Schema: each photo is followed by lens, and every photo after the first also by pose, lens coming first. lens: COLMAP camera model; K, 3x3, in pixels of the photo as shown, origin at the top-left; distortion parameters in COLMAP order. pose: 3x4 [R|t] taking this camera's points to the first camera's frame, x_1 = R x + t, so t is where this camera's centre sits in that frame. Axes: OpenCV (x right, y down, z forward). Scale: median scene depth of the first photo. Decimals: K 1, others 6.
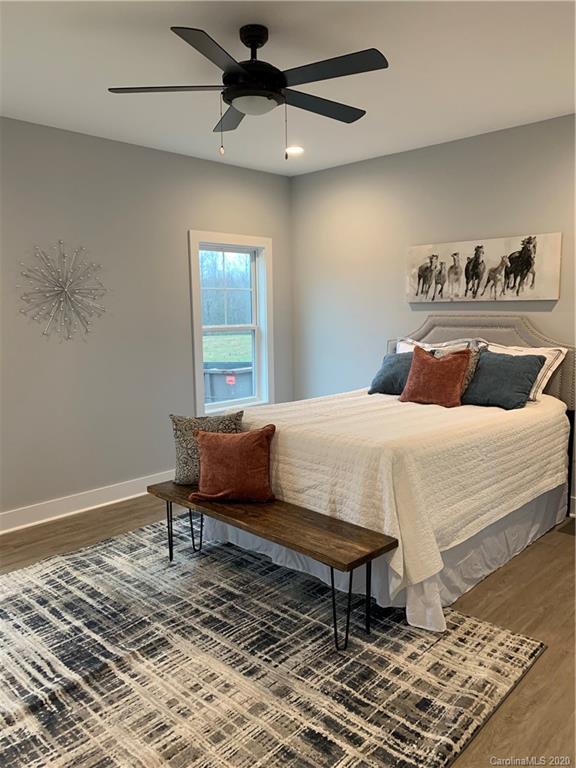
lens RADIAL K [[583.8, 0, 288.0], [0, 583.8, 384.0], [0, 0, 1]] dist [0.026068, 0.003775]
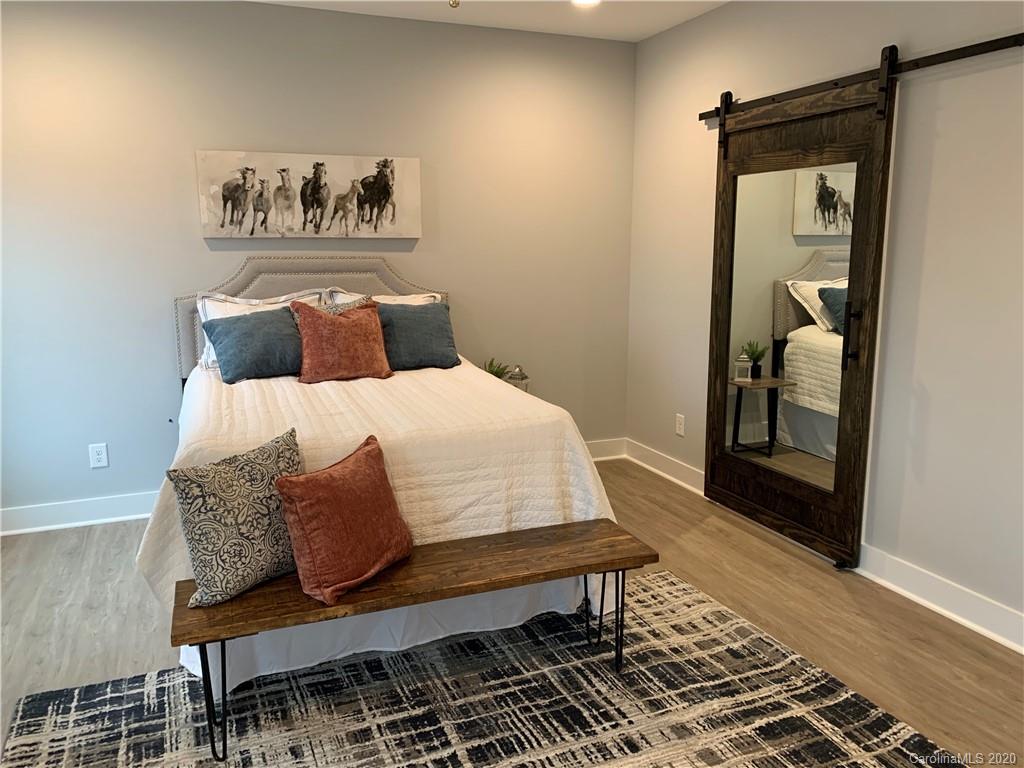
lens RADIAL K [[778.4, 0, 512.0], [0, 778.4, 384.0], [0, 0, 1]] dist [0.026068, 0.003775]
pose [[0.406793, -0.151898, 0.900803, -0.525429], [0.120964, 0.986353, 0.111698, -0.042004], [-0.905476, 0.063527, 0.419615, 0.398112]]
